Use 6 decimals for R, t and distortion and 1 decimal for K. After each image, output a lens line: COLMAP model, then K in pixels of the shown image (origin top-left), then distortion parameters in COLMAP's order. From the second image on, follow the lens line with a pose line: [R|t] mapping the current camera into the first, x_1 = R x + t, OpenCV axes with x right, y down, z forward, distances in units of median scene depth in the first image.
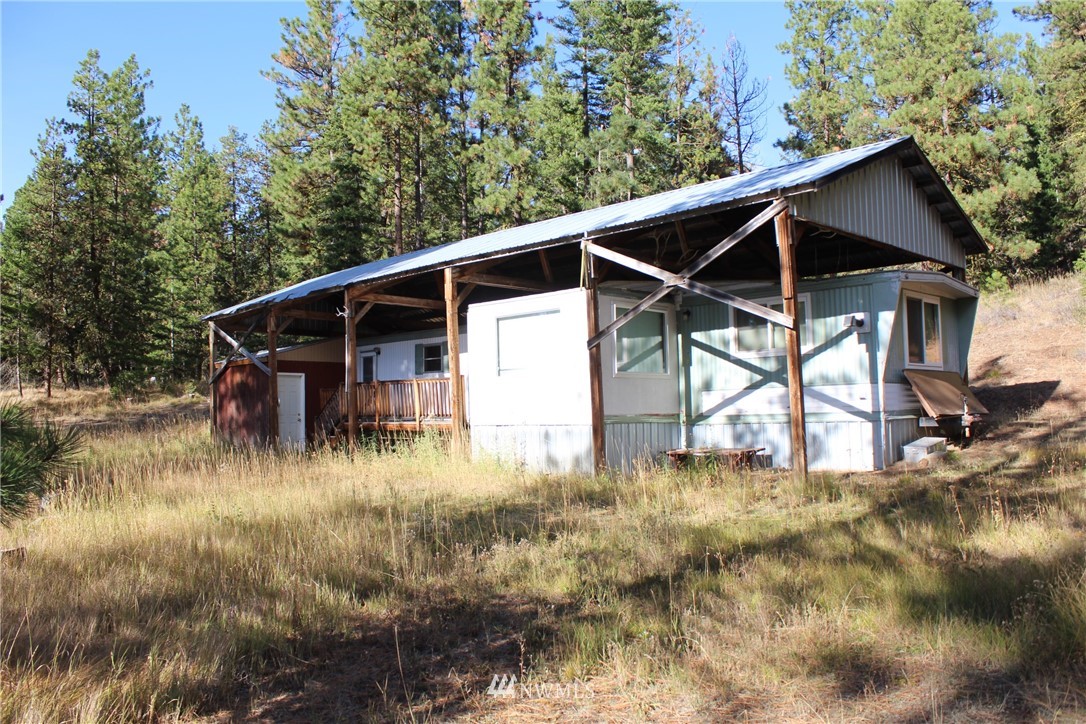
lens RADIAL K [[902.4, 0, 545.6], [0, 902.4, 364.0], [0, 0, 1]] dist [-0.147101, 0.112187]
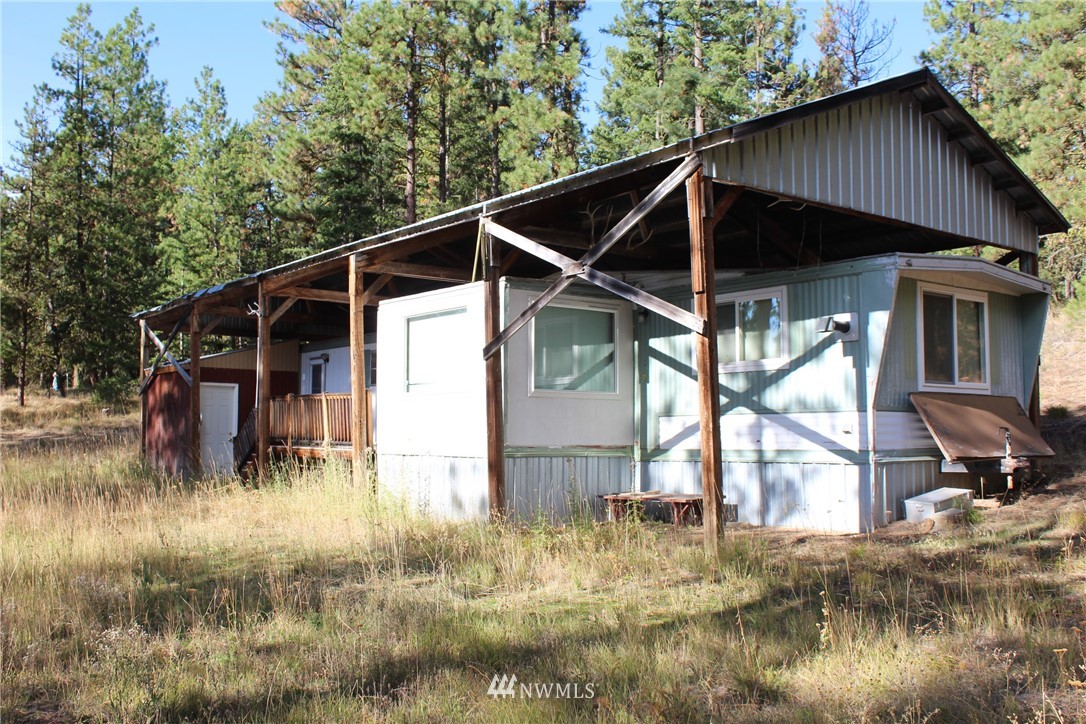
lens RADIAL K [[1064.2, 0, 549.2], [0, 1064.2, 360.6], [0, 0, 1]] dist [-0.079038, 0.000000]
pose [[0.992455, 0.011963, -0.122023, 0.176775], [-0.013474, 0.999842, -0.011567, -0.004866], [0.121866, 0.013124, 0.992460, 0.093054]]
